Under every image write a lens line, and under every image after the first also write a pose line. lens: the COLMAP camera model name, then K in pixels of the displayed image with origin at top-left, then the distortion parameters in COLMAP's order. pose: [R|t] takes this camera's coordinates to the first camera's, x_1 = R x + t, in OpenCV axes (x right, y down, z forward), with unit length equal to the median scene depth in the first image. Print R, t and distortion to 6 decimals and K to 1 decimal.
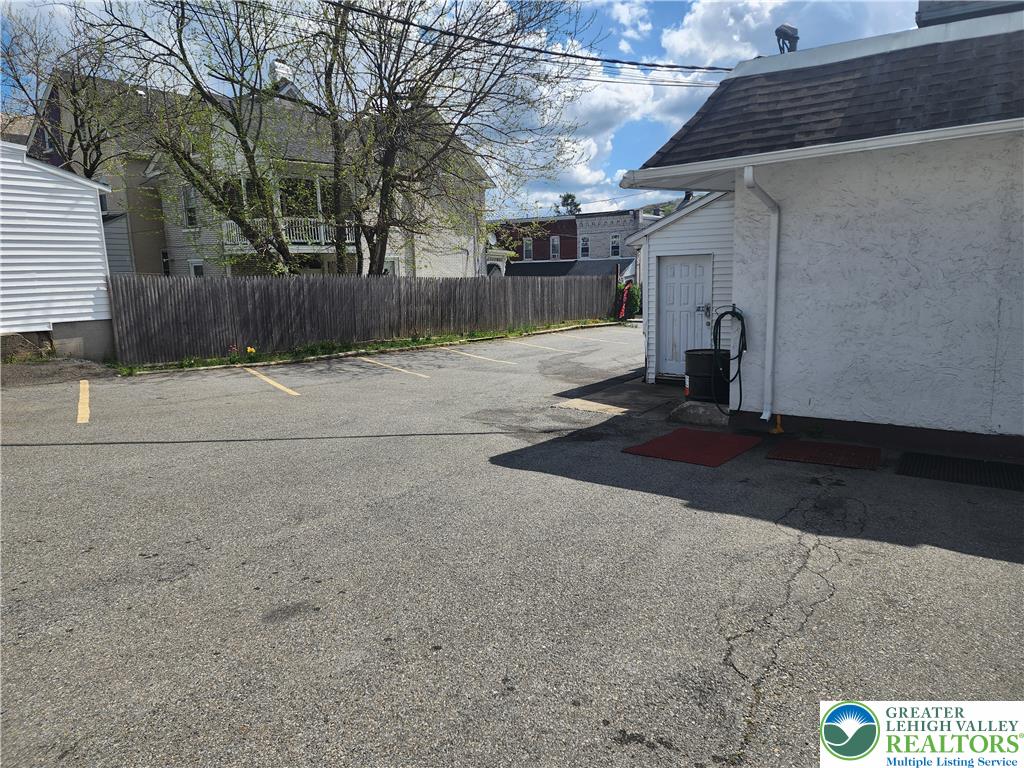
lens RADIAL K [[682.8, 0, 506.9], [0, 682.8, 379.4], [0, 0, 1]] dist [0.115596, -0.102070]
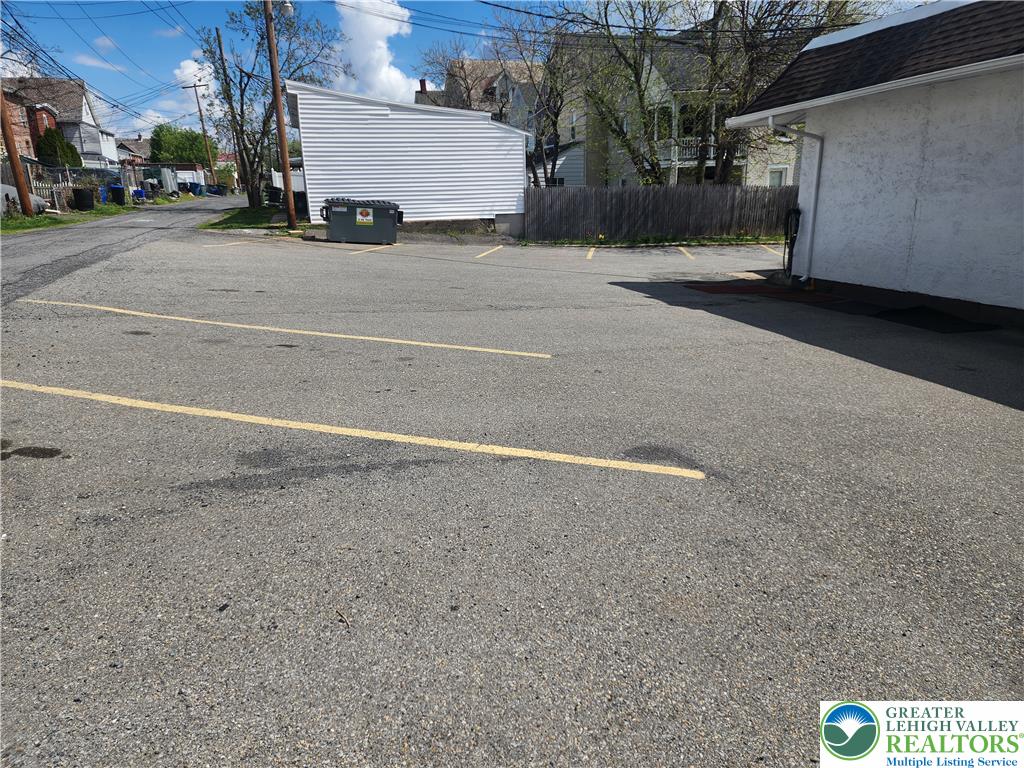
lens RADIAL K [[682.8, 0, 506.9], [0, 682.8, 379.4], [0, 0, 1]] dist [0.115596, -0.102070]
pose [[0.775961, 0.171624, -0.606984, 0.509242], [-0.095599, 0.983156, 0.155773, 0.057942], [0.623494, -0.062847, 0.779298, -0.380712]]
